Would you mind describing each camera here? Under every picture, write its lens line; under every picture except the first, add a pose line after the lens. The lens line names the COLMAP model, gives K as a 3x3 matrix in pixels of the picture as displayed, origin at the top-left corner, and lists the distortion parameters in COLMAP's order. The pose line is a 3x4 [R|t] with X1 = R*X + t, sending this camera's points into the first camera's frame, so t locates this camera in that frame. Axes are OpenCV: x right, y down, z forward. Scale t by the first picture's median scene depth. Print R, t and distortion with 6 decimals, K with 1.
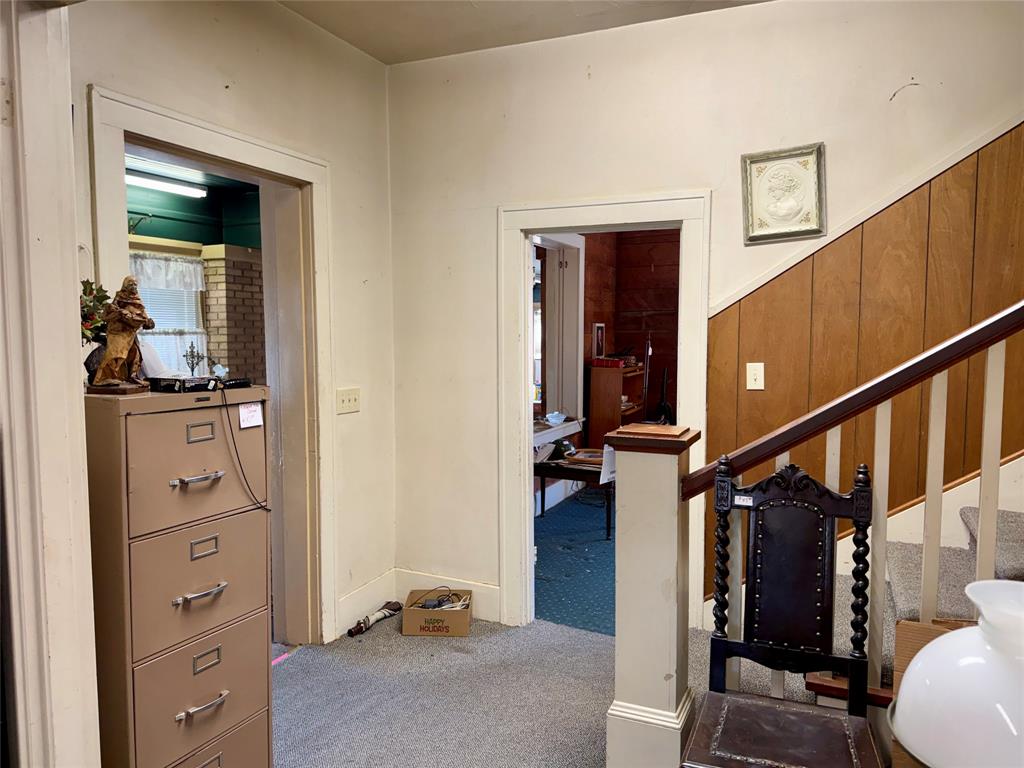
lens RADIAL K [[721.4, 0, 512.0], [0, 721.4, 385.8], [0, 0, 1]] dist [0.045267, -0.048088]
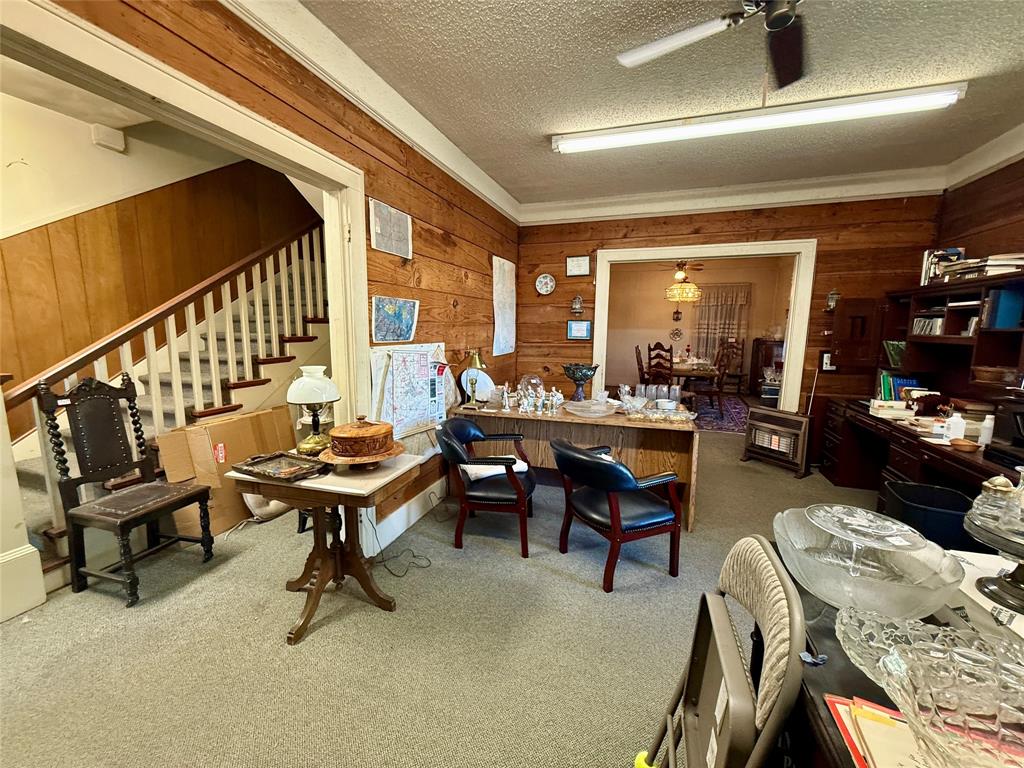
lens RADIAL K [[409.5, 0, 515.5], [0, 409.5, 384.8], [0, 0, 1]] dist [0.003036, 0.000794]
pose [[-0.115117, -0.145177, 0.982686, -0.331535], [0.059810, 0.986455, 0.152740, 0.011349], [-0.991550, 0.076357, -0.104875, -0.002213]]
